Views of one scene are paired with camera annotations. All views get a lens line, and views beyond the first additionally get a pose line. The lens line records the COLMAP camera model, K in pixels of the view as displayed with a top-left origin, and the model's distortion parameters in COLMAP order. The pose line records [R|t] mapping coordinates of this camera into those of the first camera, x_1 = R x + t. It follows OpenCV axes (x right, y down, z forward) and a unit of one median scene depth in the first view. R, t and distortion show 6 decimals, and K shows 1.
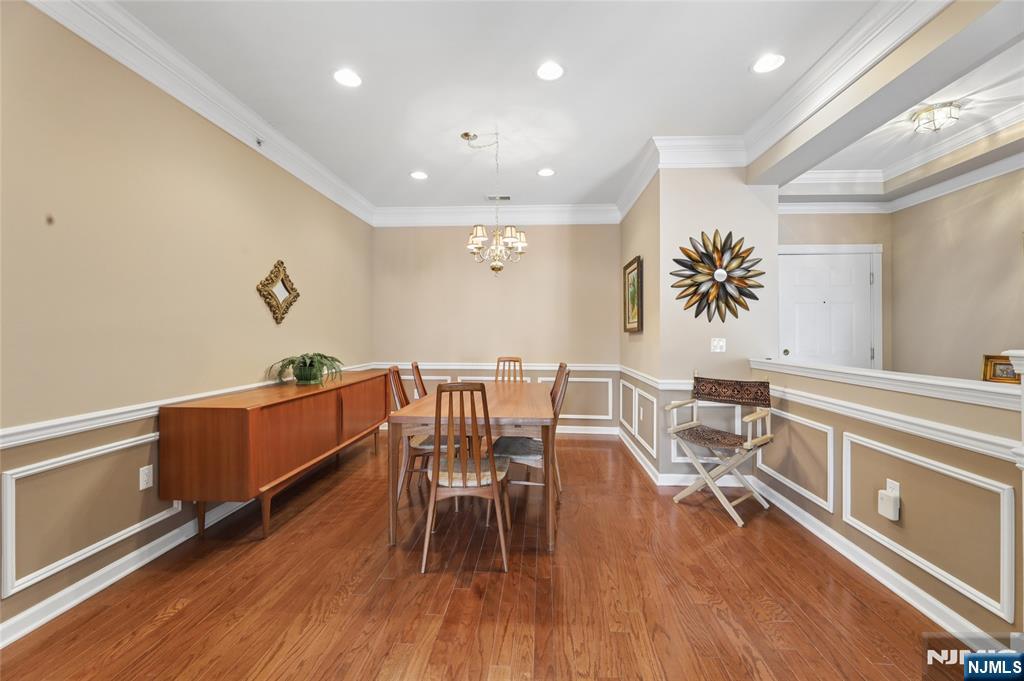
lens RADIAL K [[423.0, 0, 511.4], [0, 423.0, 335.6], [0, 0, 1]] dist [-0.003640, -0.000585]
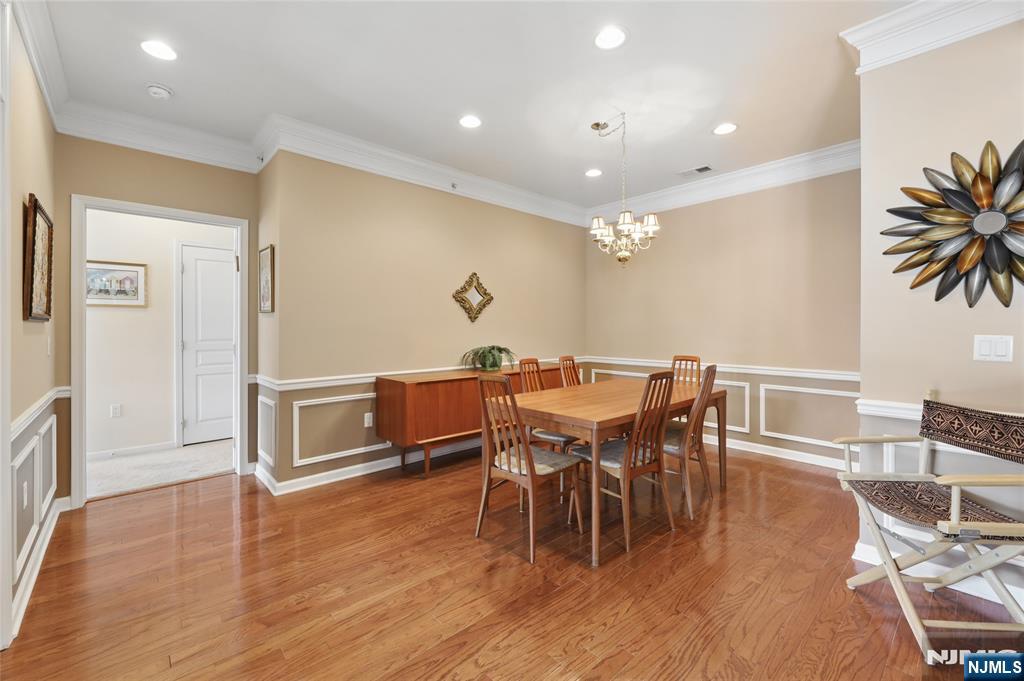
lens RADIAL K [[423.0, 0, 488.4], [0, 423.0, 328.8], [0, 0, 1]] dist [-0.003640, -0.000585]
pose [[0.702525, -0.004279, -0.711646, 0.420981], [0.003573, 0.999991, -0.002487, -0.003611], [0.711650, -0.000796, 0.702533, 0.136742]]
